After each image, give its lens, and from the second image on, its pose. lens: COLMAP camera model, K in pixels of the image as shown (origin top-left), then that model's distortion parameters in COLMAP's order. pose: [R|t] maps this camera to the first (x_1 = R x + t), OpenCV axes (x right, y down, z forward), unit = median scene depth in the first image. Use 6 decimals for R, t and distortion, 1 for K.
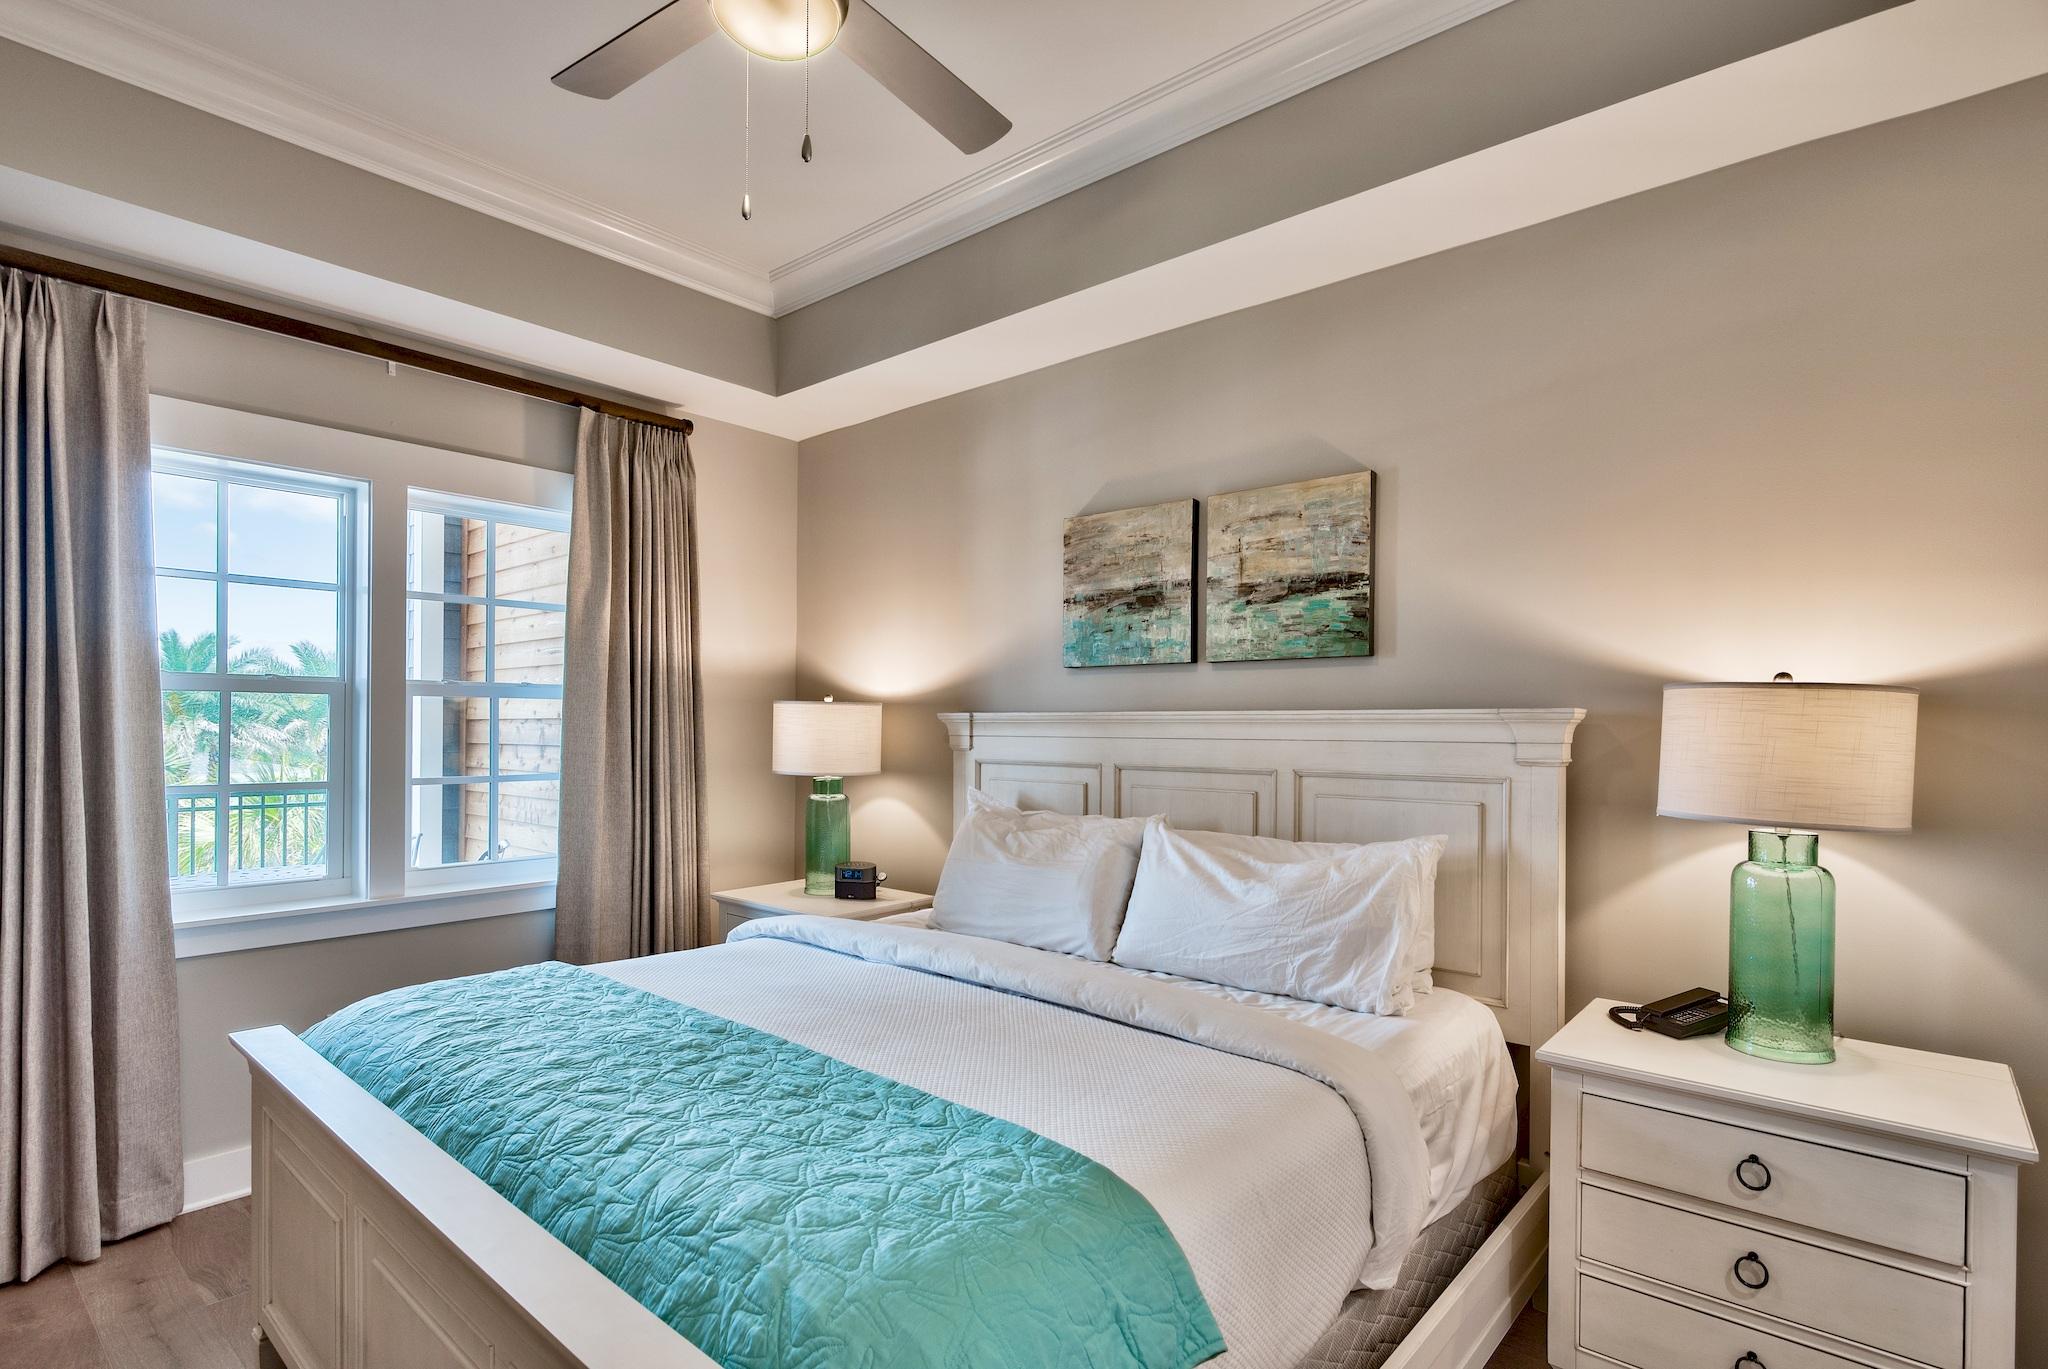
lens RADIAL K [[1007.6, 0, 1021.3], [0, 1007.6, 722.7], [0, 0, 1]] dist [-0.007251, -0.000628]
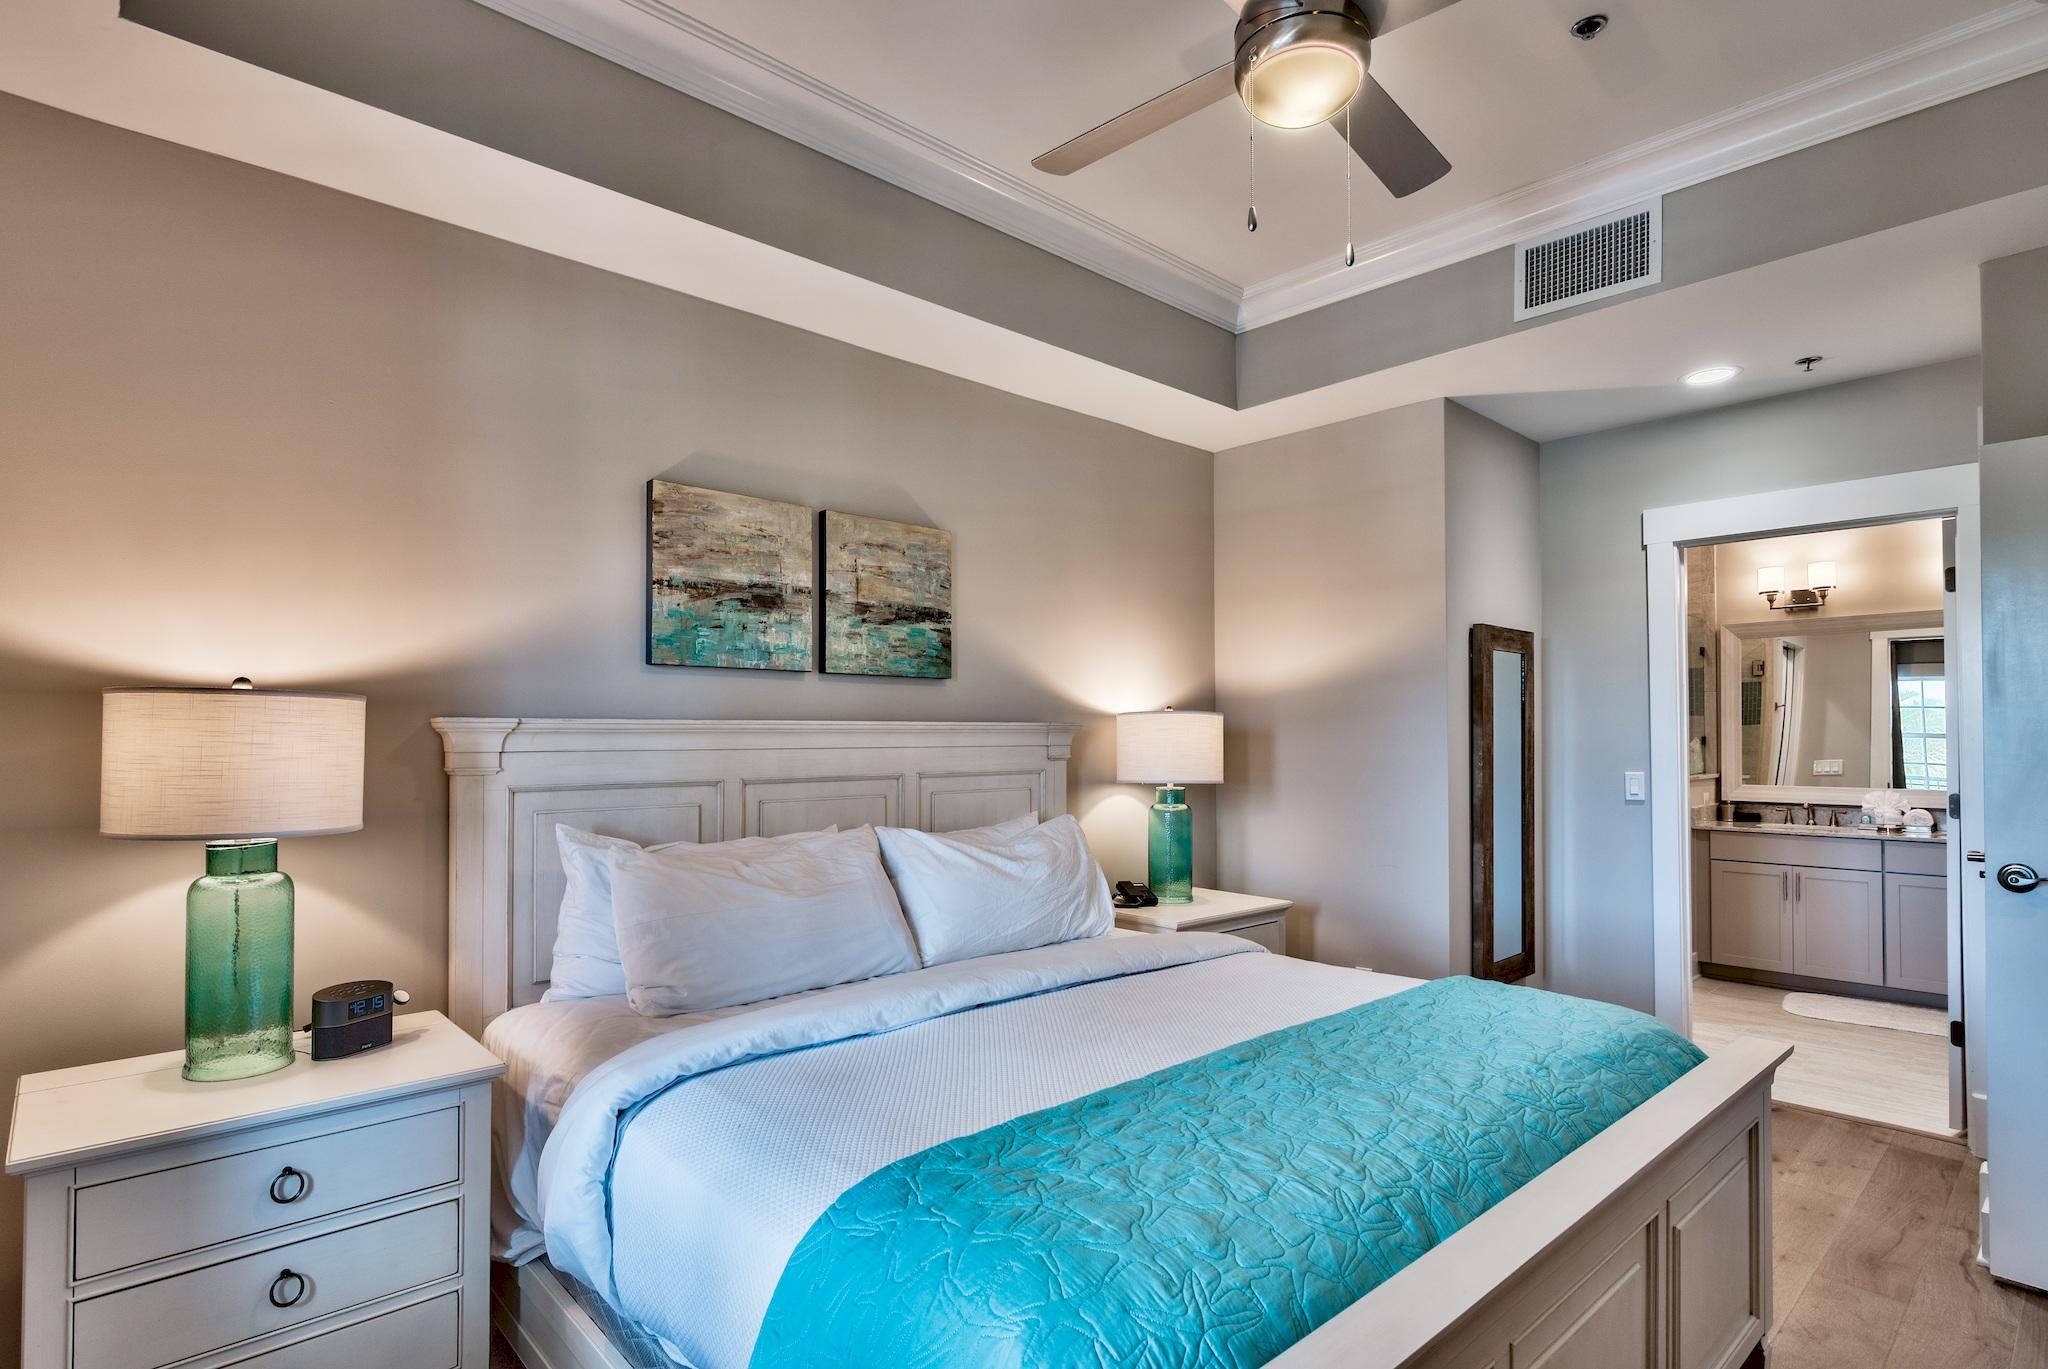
lens RADIAL K [[1034.7, 0, 1017.0], [0, 1034.7, 703.4], [0, 0, 1]] dist [-0.000116, -0.000197]
pose [[0.119016, 0.025212, 0.992572, -0.829901], [-0.001704, 0.999681, -0.025188, -0.003143], [-0.992891, 0.001307, 0.119021, 0.687314]]
